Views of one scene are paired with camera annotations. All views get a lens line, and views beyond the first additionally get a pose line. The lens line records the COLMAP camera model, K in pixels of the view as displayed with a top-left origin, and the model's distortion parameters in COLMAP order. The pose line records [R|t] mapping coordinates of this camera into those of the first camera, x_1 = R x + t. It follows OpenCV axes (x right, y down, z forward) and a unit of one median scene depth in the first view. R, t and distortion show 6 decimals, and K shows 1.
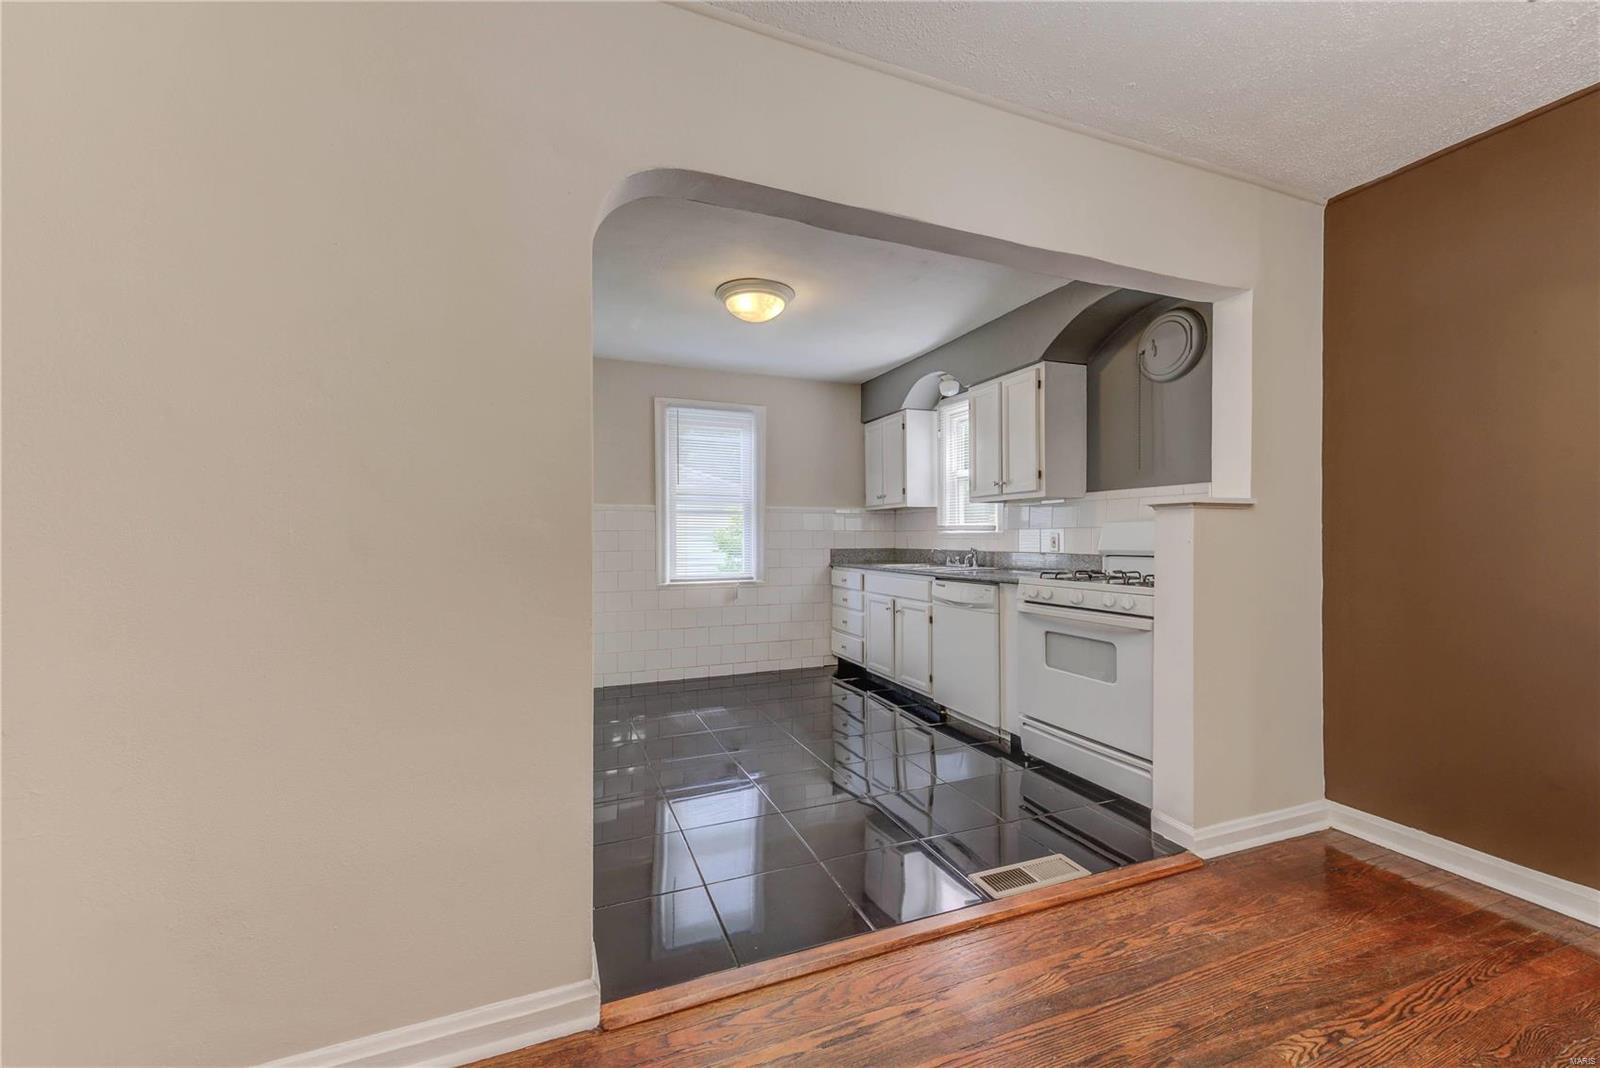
lens RADIAL K [[633.2, 0, 794.7], [0, 633.2, 535.6], [0, 0, 1]] dist [0.027900, -0.000406]
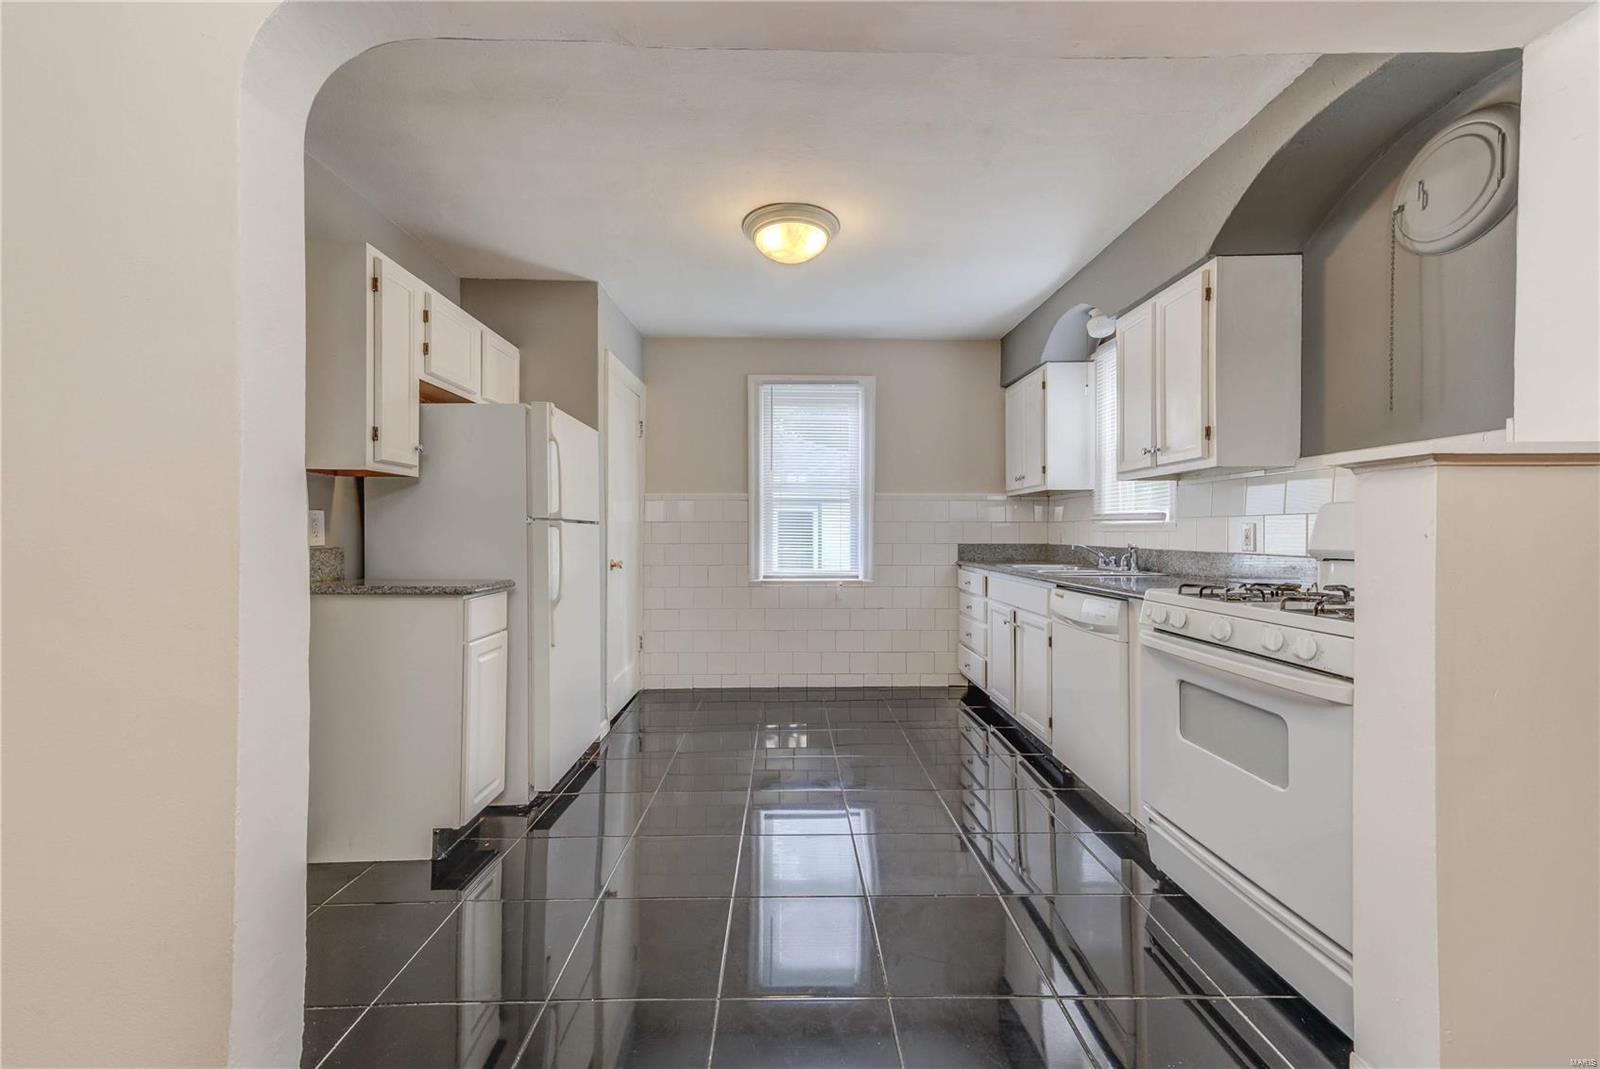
lens RADIAL K [[633.2, 0, 791.5], [0, 633.2, 528.1], [0, 0, 1]] dist [0.027900, -0.000406]
pose [[0.935934, 0.002429, -0.352166, 0.215869], [-0.003246, 0.999993, -0.001730, 0.004225], [0.352159, 0.002763, 0.935936, 0.232468]]
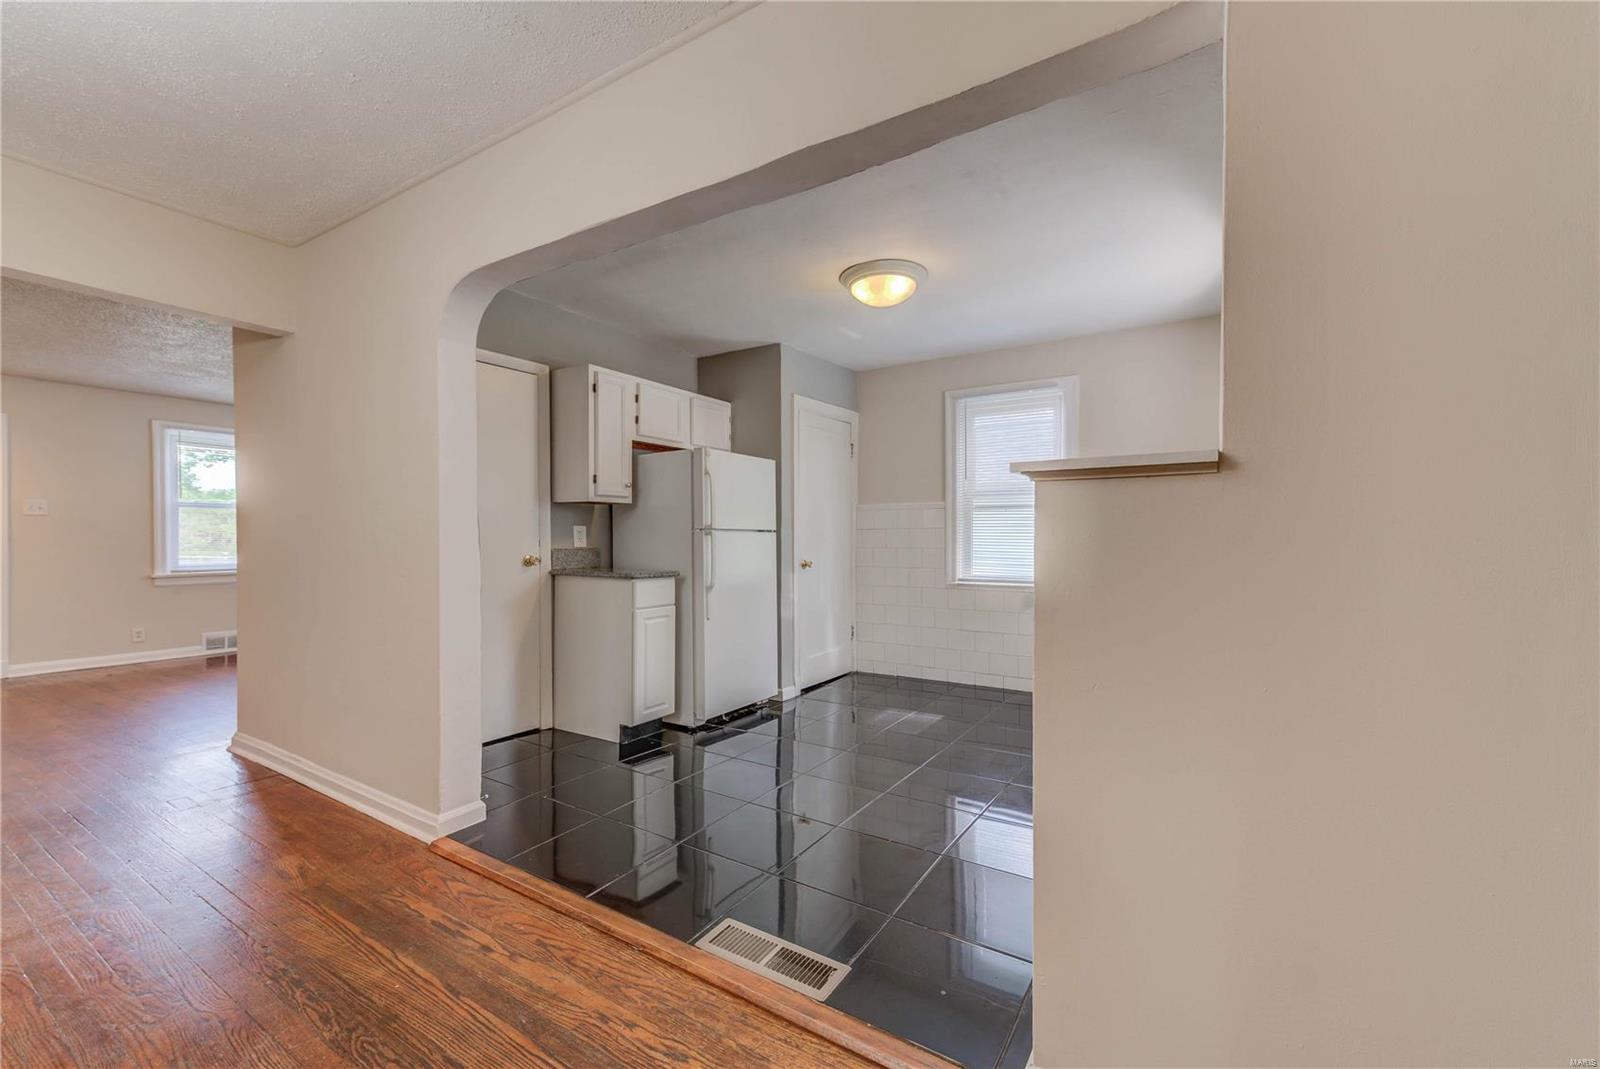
lens RADIAL K [[633.2, 0, 810.6], [0, 633.2, 538.5], [0, 0, 1]] dist [0.027900, -0.000406]
pose [[0.591997, 0.007626, -0.805904, 0.647863], [0.000619, 0.999951, 0.009916, -0.002057], [0.805940, -0.006369, 0.591963, 0.351878]]
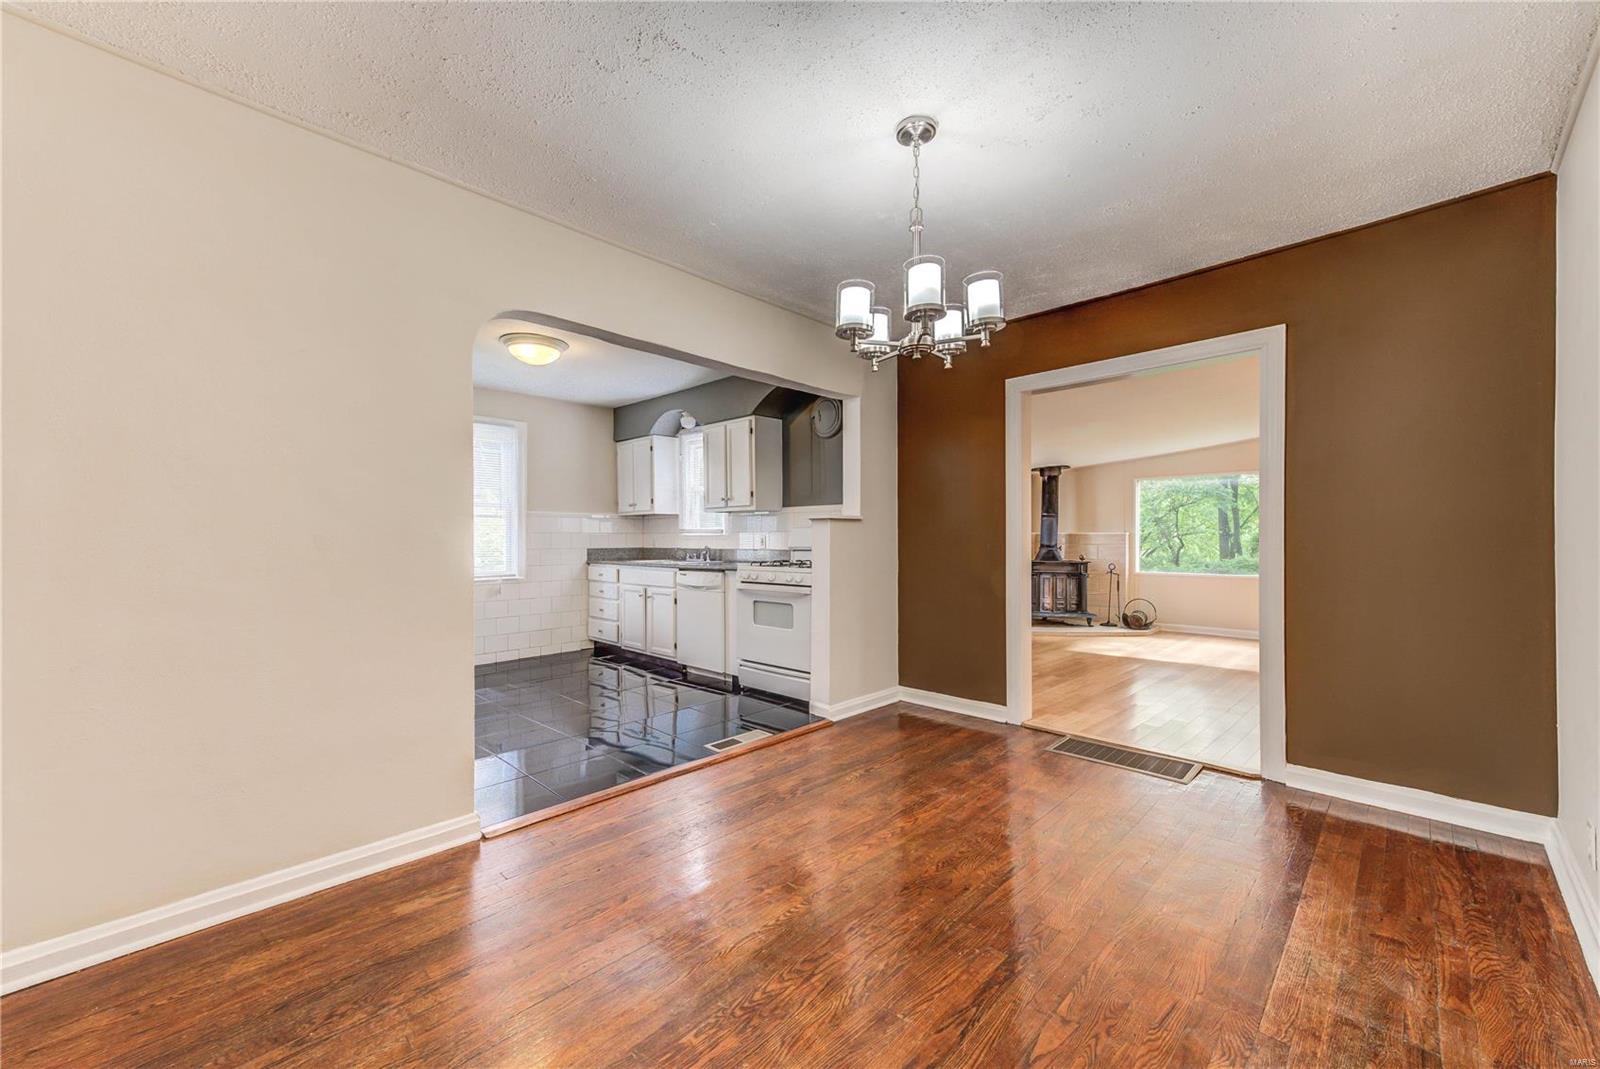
lens RADIAL K [[633.2, 0, 803.8], [0, 633.2, 544.9], [0, 0, 1]] dist [0.027900, -0.000406]
pose [[0.910233, -0.004981, 0.414066, -0.095918], [0.000026, 0.999928, 0.011971, 0.000394], [-0.414096, -0.010886, 0.910168, -0.337339]]
